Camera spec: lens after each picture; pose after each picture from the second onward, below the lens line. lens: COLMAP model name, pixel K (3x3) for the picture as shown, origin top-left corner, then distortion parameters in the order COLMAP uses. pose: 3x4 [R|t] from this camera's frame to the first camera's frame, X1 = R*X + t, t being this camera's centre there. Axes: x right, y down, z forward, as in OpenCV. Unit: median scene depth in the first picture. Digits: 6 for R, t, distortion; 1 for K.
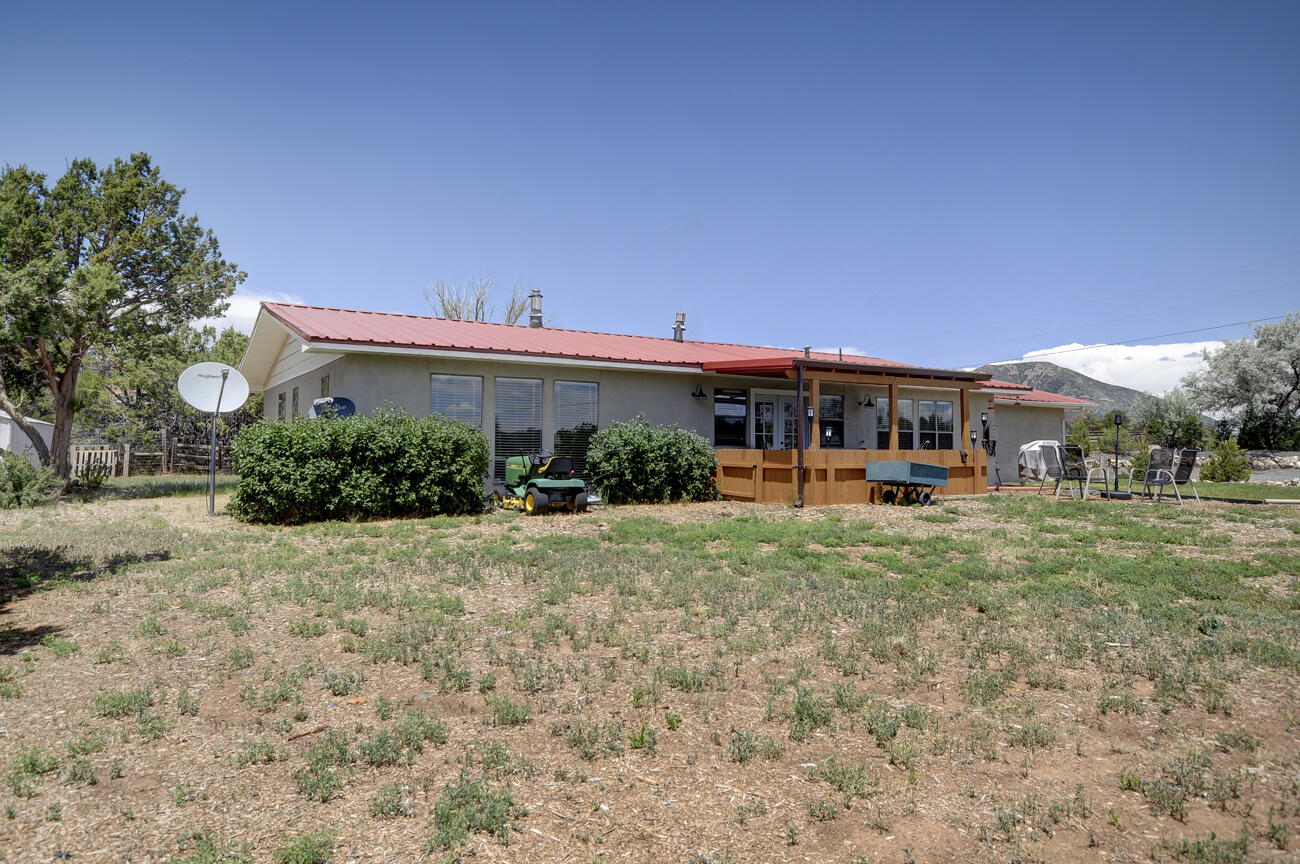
lens RADIAL K [[830.3, 0, 650.0], [0, 830.3, 432.0], [0, 0, 1]] dist [0.028153, 0.003210]
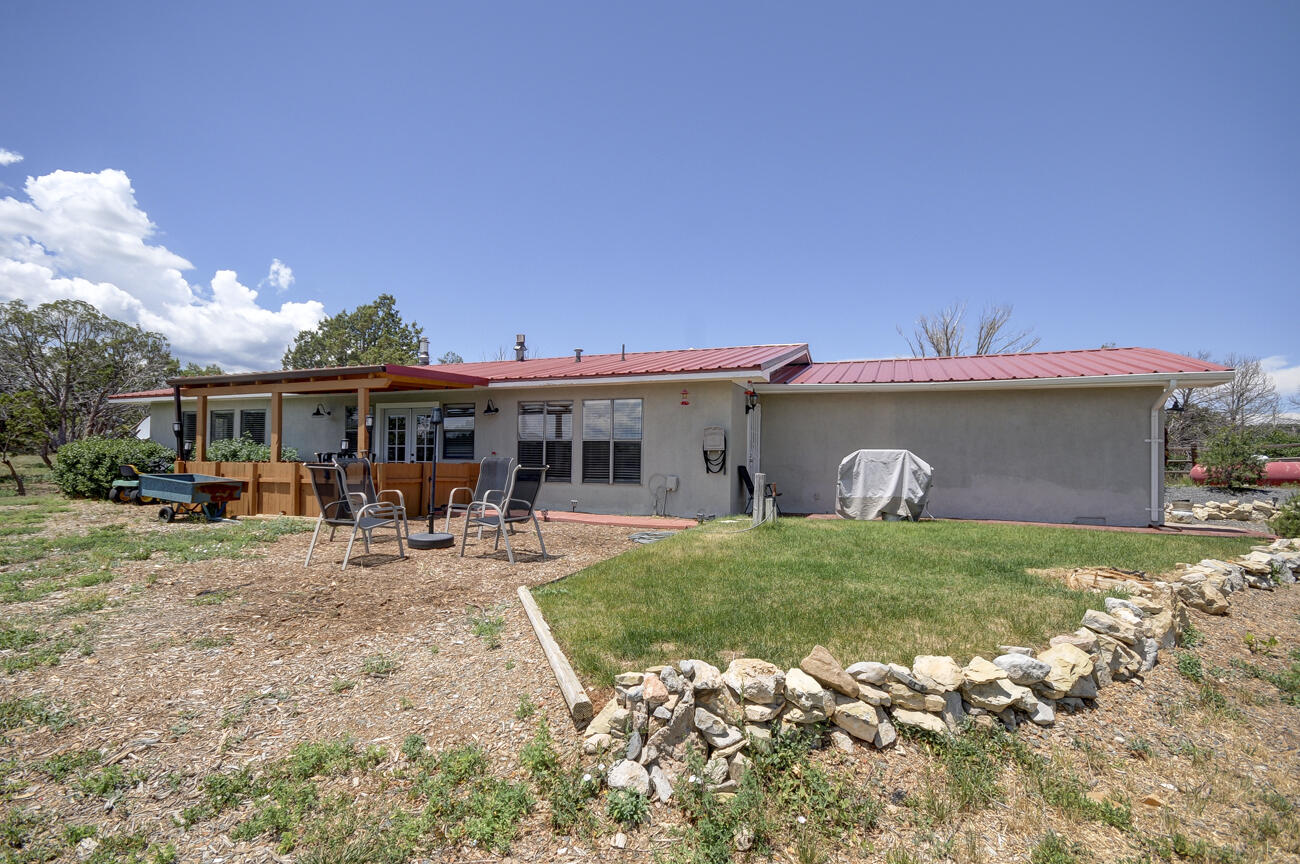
lens RADIAL K [[615.9, 0, 651.1], [0, 615.9, 451.5], [0, 0, 1]] dist [0.017691, -0.012444]
pose [[0.586530, -0.004253, -0.809917, 1.190143], [0.014325, 0.999884, 0.005123, 0.012136], [0.809801, -0.014607, 0.586523, 0.996607]]
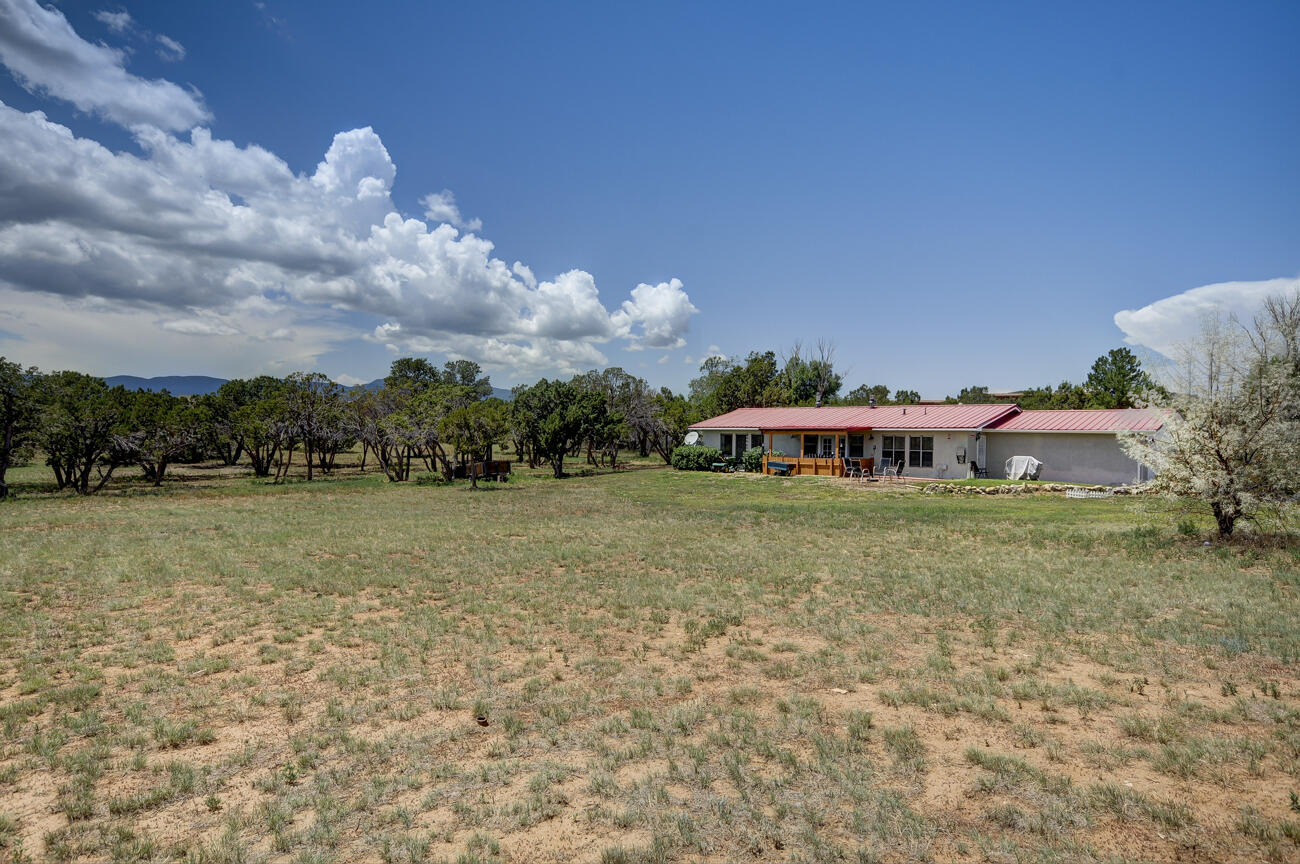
lens RADIAL K [[830.3, 0, 650.0], [0, 830.3, 432.0], [0, 0, 1]] dist [0.028153, 0.003210]
pose [[0.265189, -0.006759, -0.964173, 3.056413], [0.013073, 0.999909, -0.003414, -0.067476], [0.964108, -0.011699, 0.265253, -0.253011]]
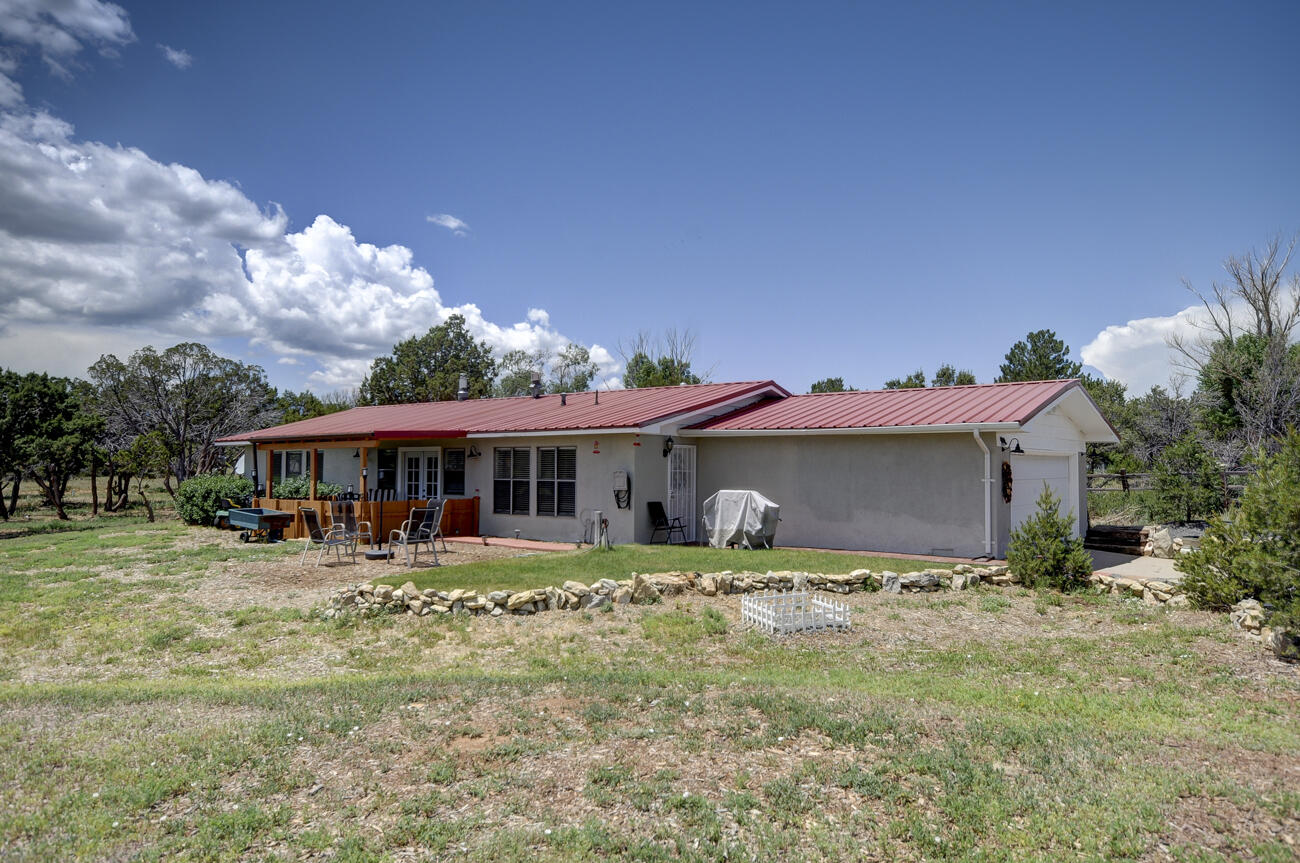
lens RADIAL K [[912.8, 0, 650.0], [0, 912.8, 431.5], [0, 0, 1]] dist [0.010483, 0.006291]
pose [[0.335985, -0.037984, -0.941101, 1.924773], [0.028398, 0.999141, -0.030188, -0.028915], [0.941439, -0.016583, 0.336775, 1.084734]]
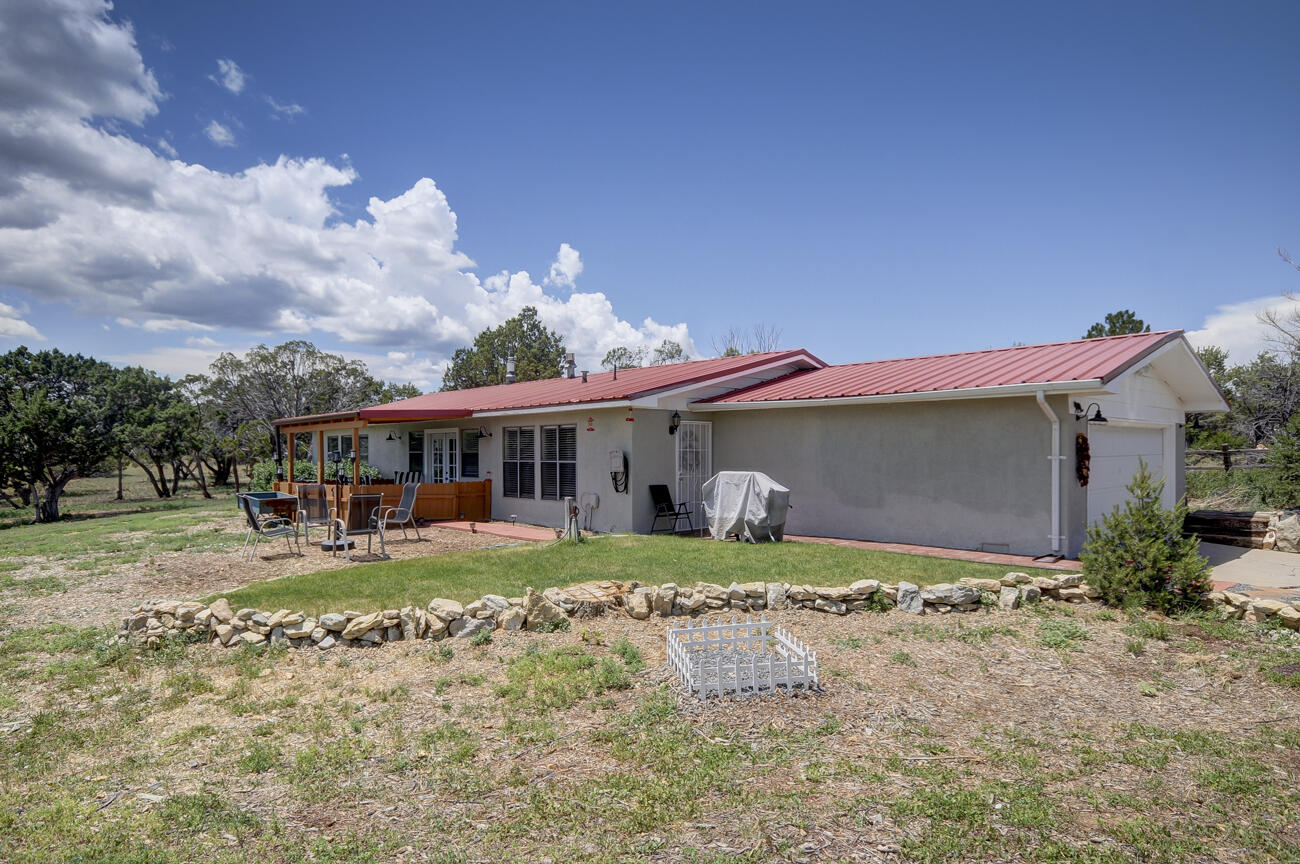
lens RADIAL K [[765.2, 0, 649.3], [0, 765.2, 456.7], [0, 0, 1]] dist [0.015238, 0.001887]
pose [[0.199717, 0.003830, -0.979846, 1.629647], [0.038197, 0.999202, 0.011691, -0.014361], [0.979109, -0.039762, 0.199411, 1.340498]]
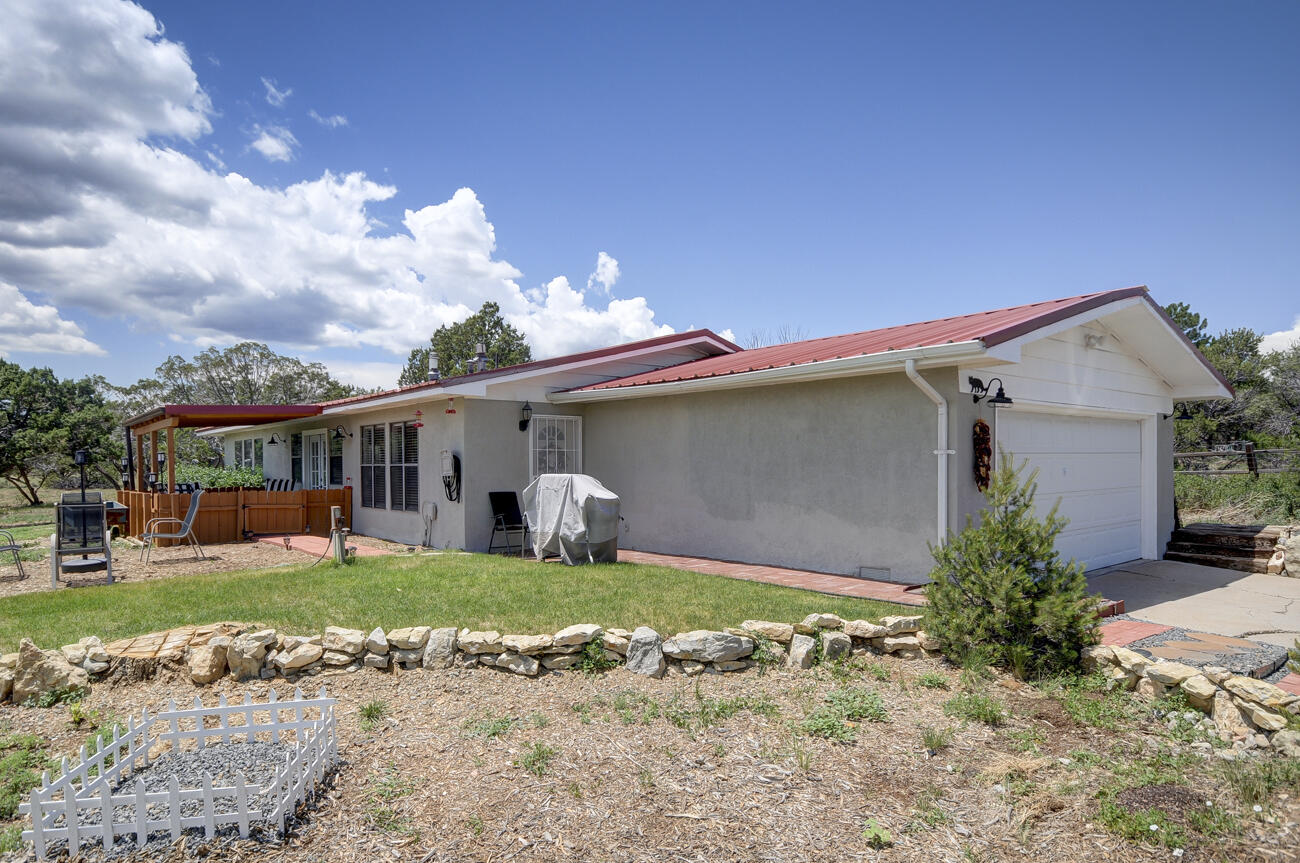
lens RADIAL K [[778.4, 0, 652.2], [0, 778.4, 470.2], [0, 0, 1]] dist [0.018439, 0.001337]
pose [[0.142685, 0.005624, -0.989752, 1.497616], [0.041904, 0.999053, 0.011718, 0.009002], [0.988881, -0.043147, 0.142314, 1.600175]]
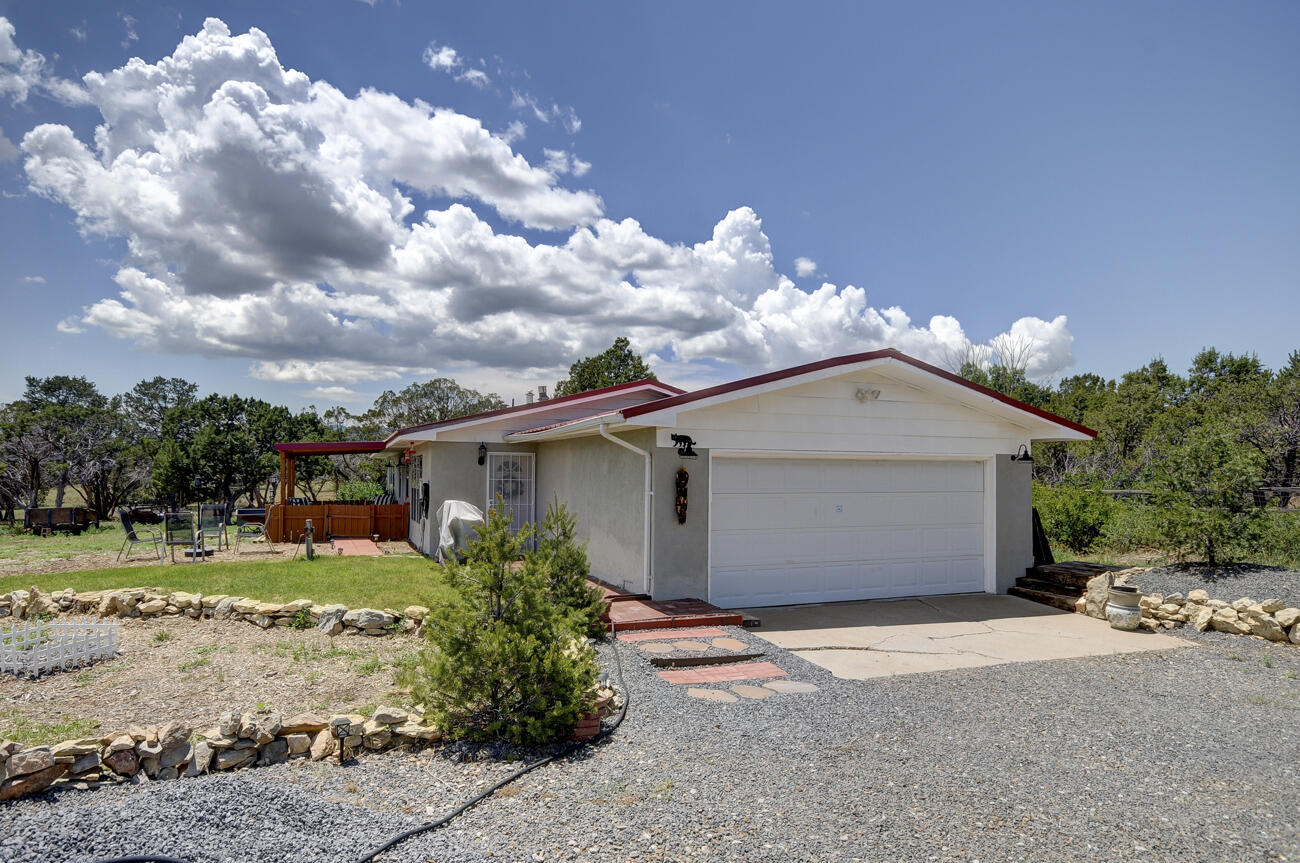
lens RADIAL K [[795.7, 0, 650.0], [0, 795.7, 431.5], [0, 0, 1]] dist [0.018302, -0.000436]
pose [[-0.182707, -0.056992, -0.981514, 1.714904], [0.027042, 0.997649, -0.062963, 0.000537], [0.982795, -0.038046, -0.180736, 2.044509]]
